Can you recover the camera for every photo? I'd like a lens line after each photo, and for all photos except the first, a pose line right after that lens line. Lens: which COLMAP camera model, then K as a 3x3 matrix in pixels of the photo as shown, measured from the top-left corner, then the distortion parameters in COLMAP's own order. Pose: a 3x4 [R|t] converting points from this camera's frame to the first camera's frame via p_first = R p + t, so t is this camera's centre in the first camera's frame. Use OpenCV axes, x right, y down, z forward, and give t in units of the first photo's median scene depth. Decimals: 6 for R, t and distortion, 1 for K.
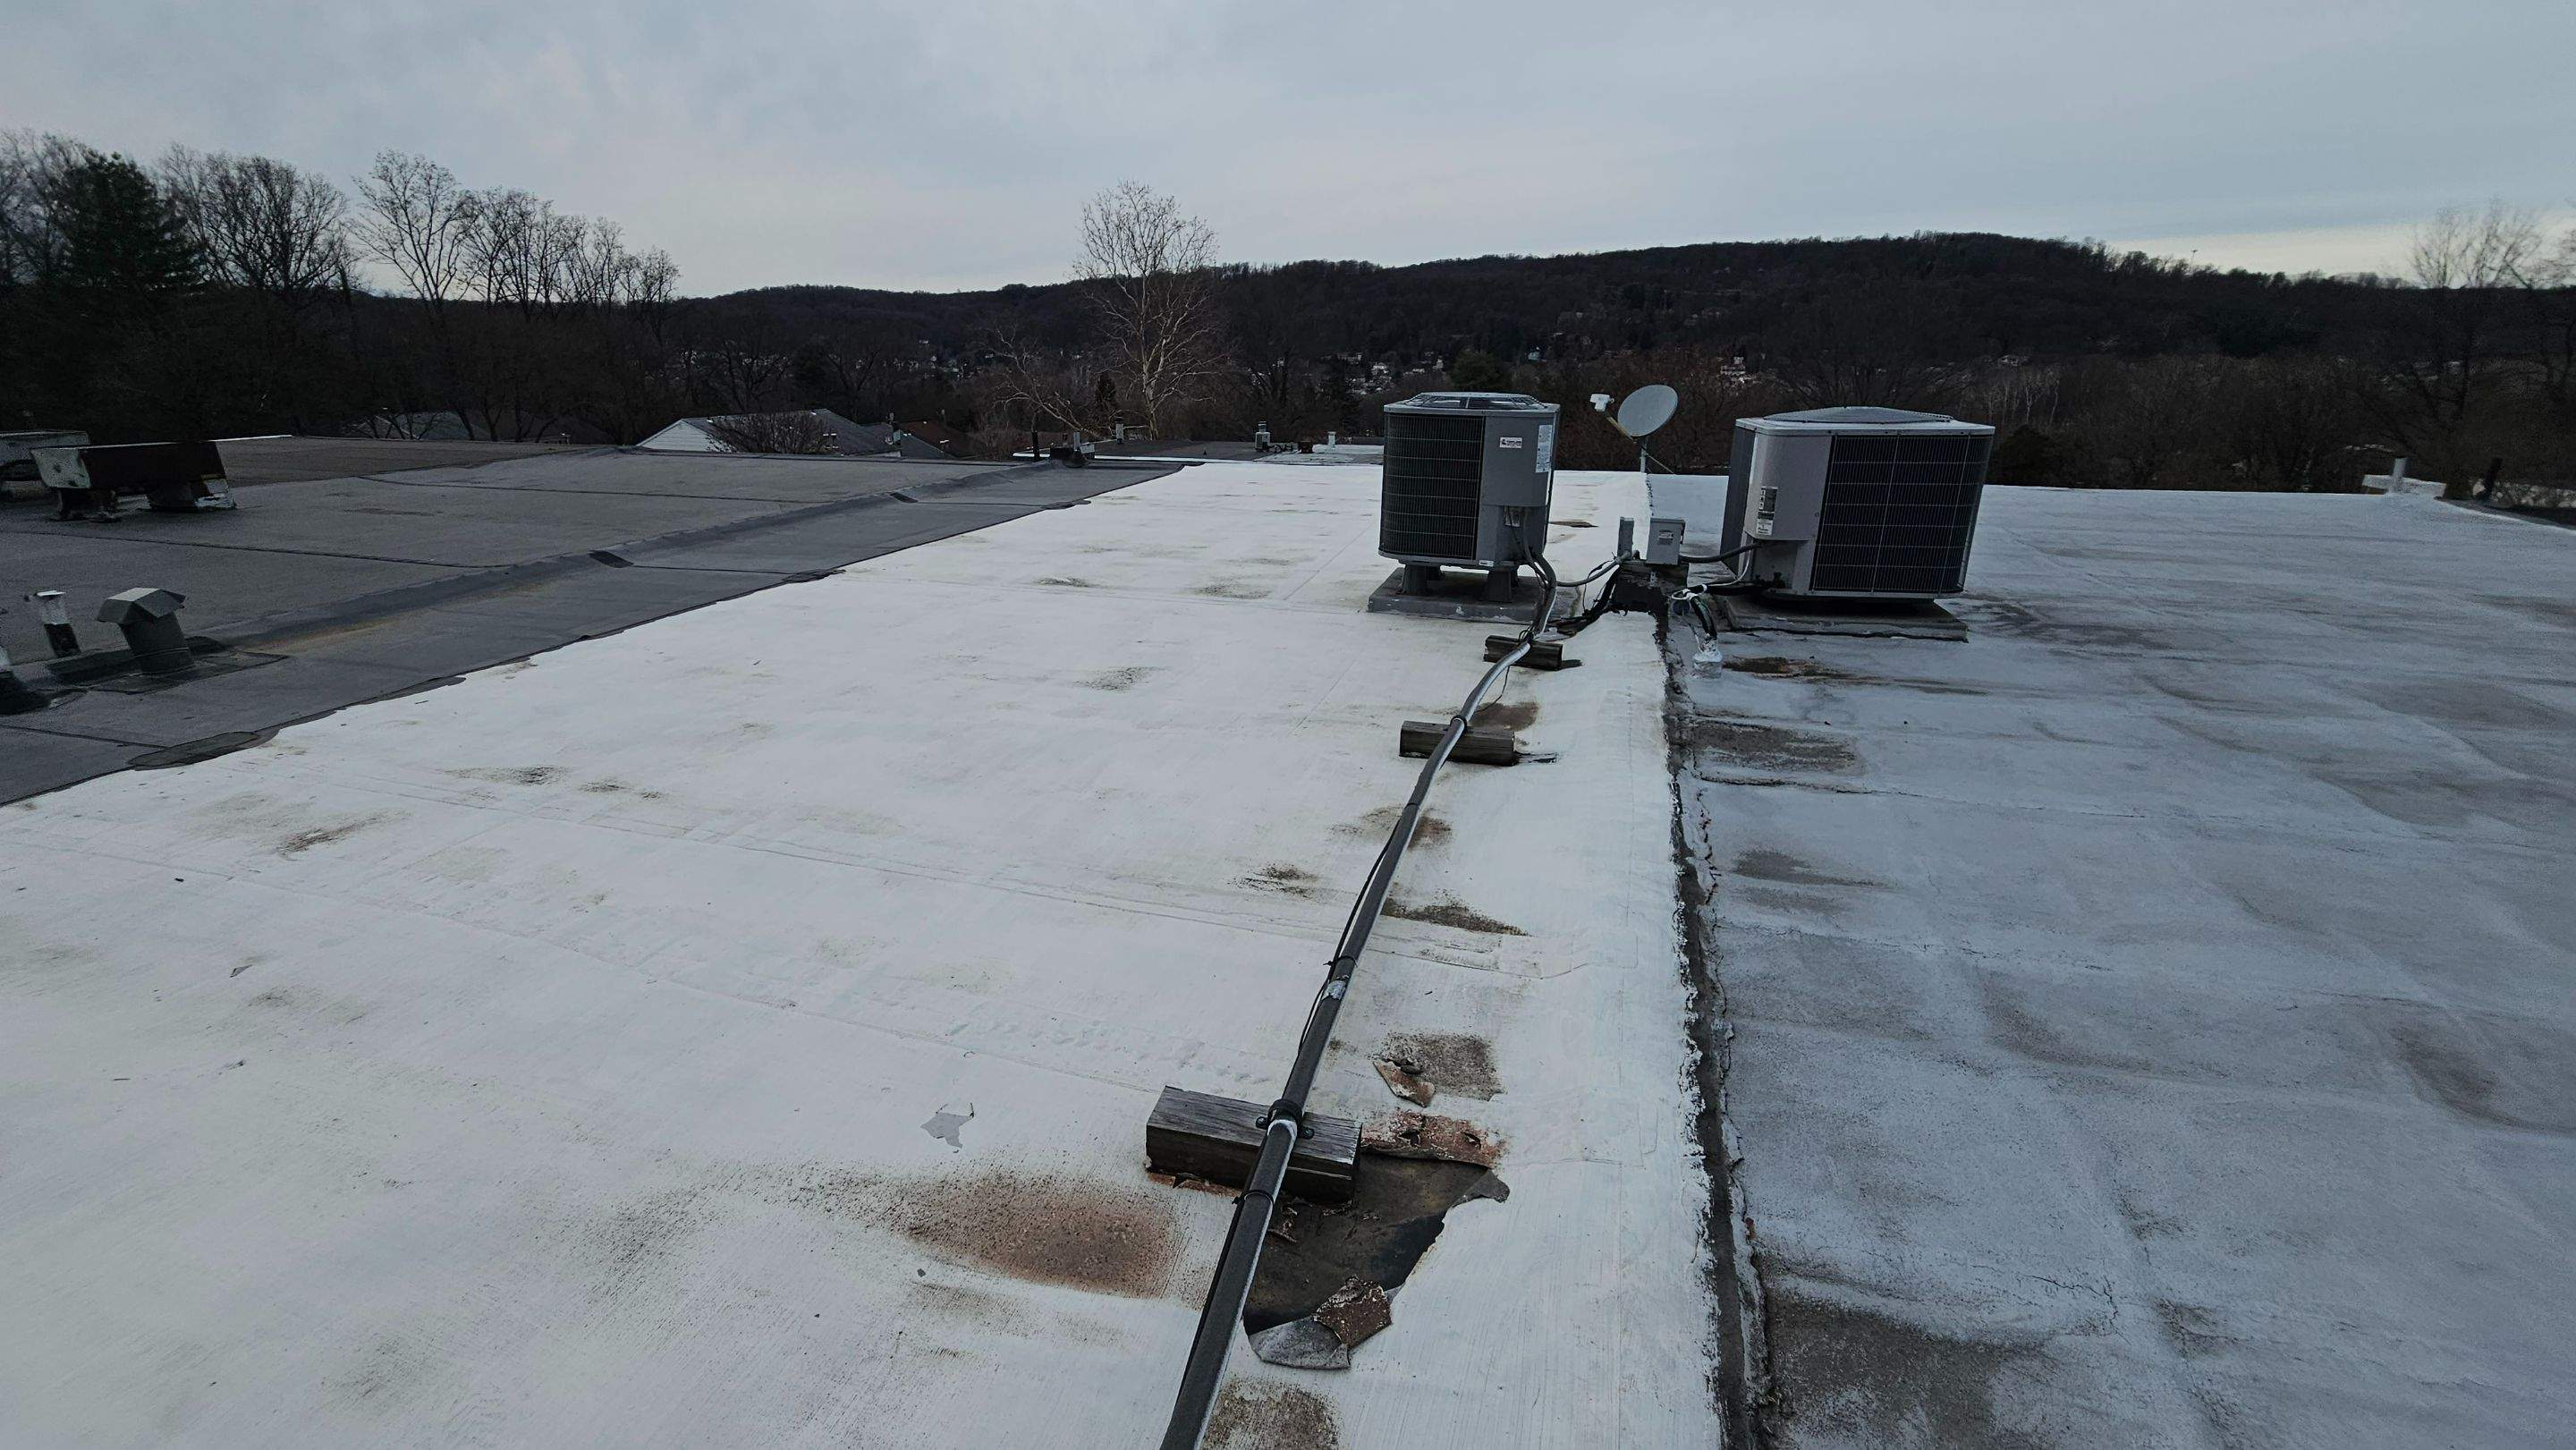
lens RADIAL K [[1052.1, 0, 1278.3], [0, 1052.1, 720.0], [0, 0, 1]] dist [0.000944, 0.000000]
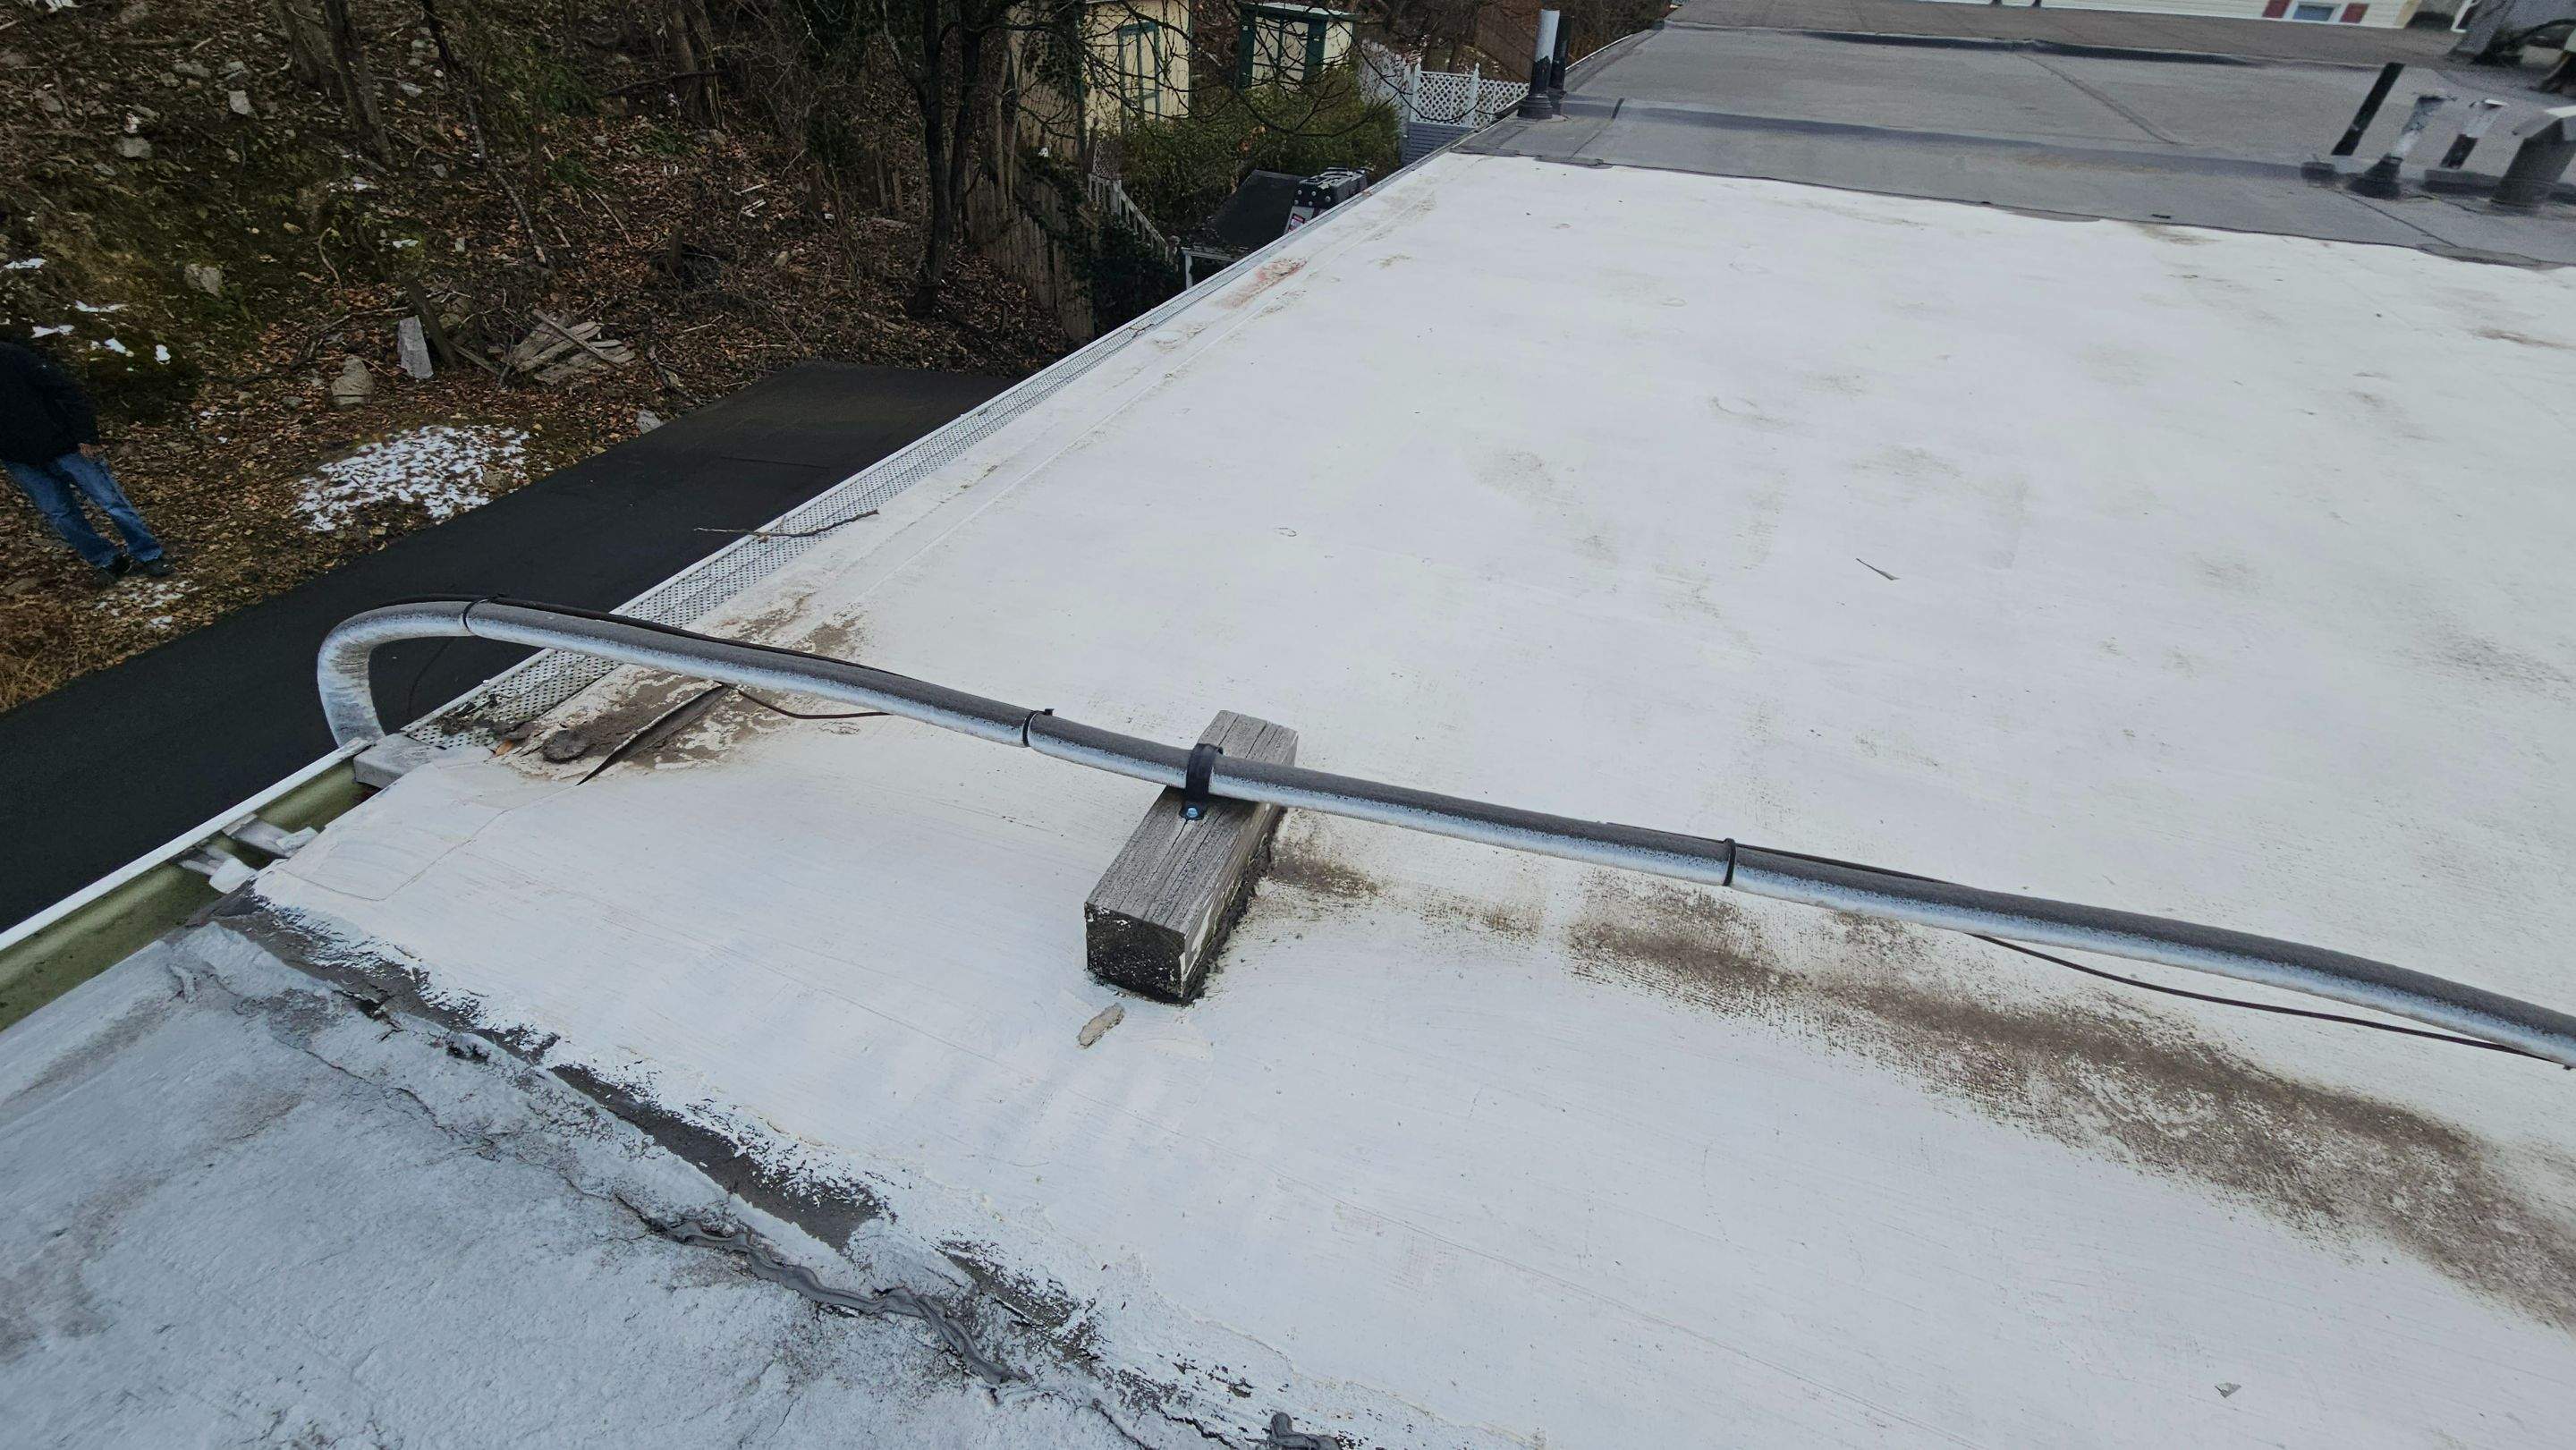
lens RADIAL K [[1037.5, 0, 1273.5], [0, 1037.5, 729.1], [0, 0, 1]] dist [0.001840, 0.000806]
pose [[-0.088269, 0.616020, -0.782770, 0.155489], [-0.361438, 0.712471, 0.601454, 0.221412], [0.928209, 0.336013, 0.159764, -0.082055]]
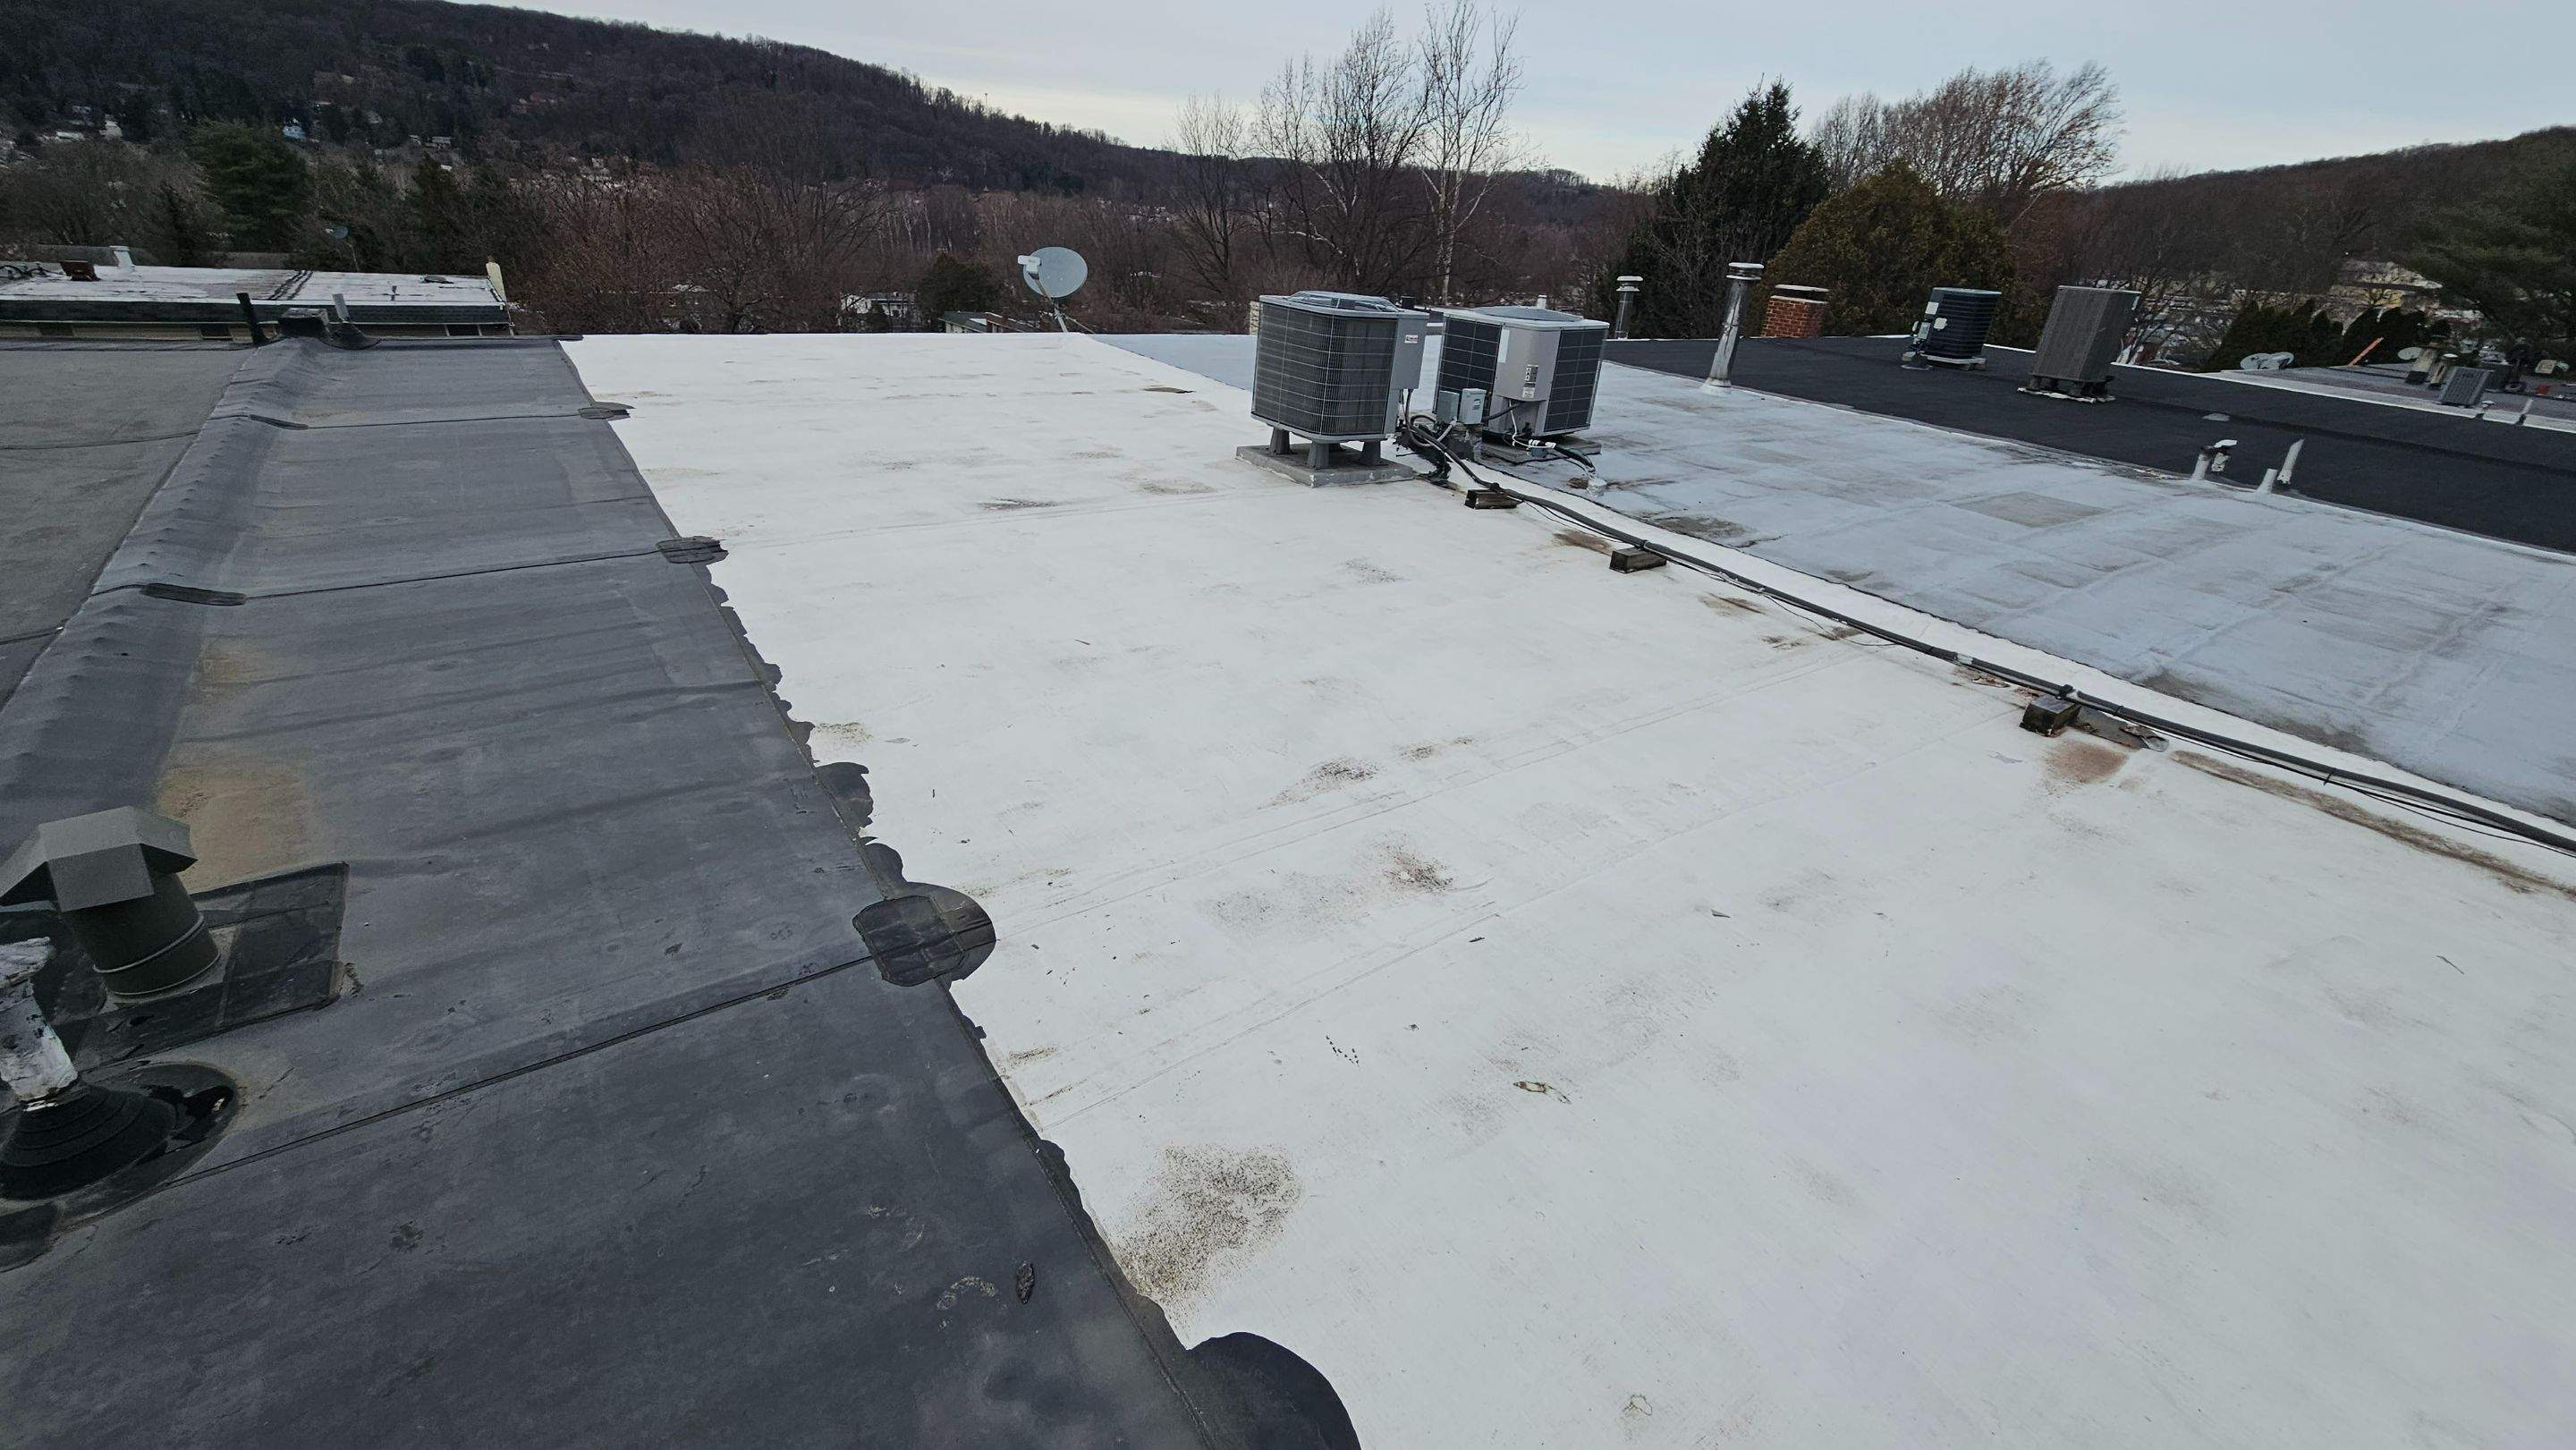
lens RADIAL K [[1052.3, 0, 1277.4], [0, 1052.3, 723.1], [0, 0, 1]] dist [-0.000422, -0.000324]
pose [[0.606523, -0.305844, 0.733886, -1.779962], [0.188671, 0.952051, 0.240836, -0.286902], [-0.772355, -0.007610, 0.635145, 0.551345]]
